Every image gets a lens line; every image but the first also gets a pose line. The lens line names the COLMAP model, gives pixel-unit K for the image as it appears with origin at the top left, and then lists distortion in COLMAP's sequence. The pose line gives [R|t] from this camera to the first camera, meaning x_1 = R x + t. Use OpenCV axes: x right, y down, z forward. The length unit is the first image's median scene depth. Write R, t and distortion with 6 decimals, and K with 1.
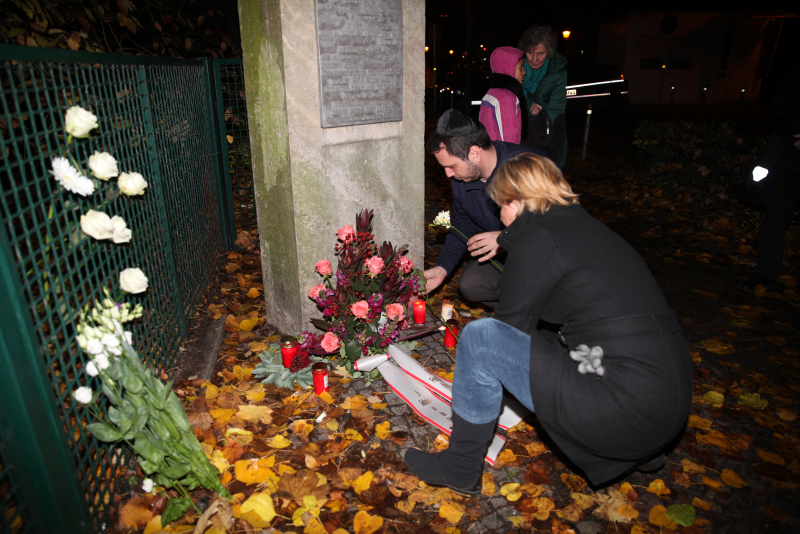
lens RADIAL K [[544.9, 0, 393.3], [0, 544.9, 250.9], [0, 0, 1]] dist [-0.018822, 0.014806]
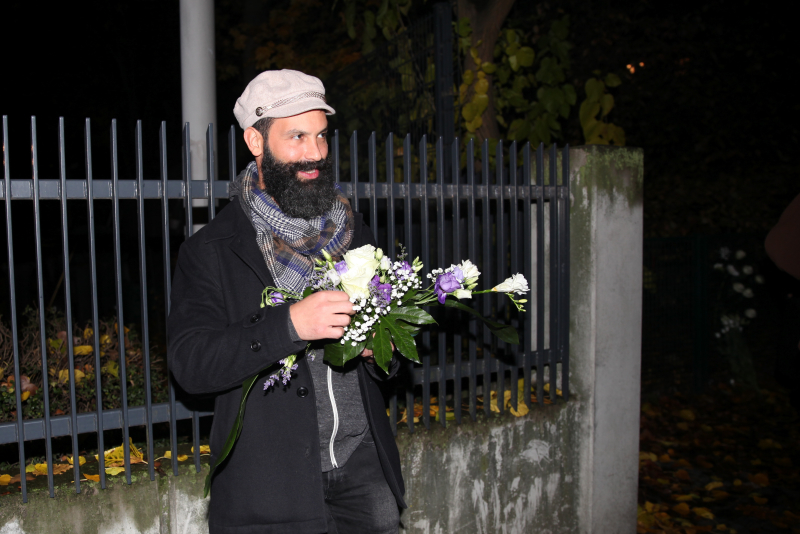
lens RADIAL K [[544.9, 0, 399.8], [0, 544.9, 265.4], [0, 0, 1]] dist [-0.018822, 0.014806]
pose [[0.323725, 0.055107, -0.944545, 1.660123], [-0.298604, 0.953232, -0.046727, 0.529122], [0.897796, 0.297172, 0.325040, -1.687168]]
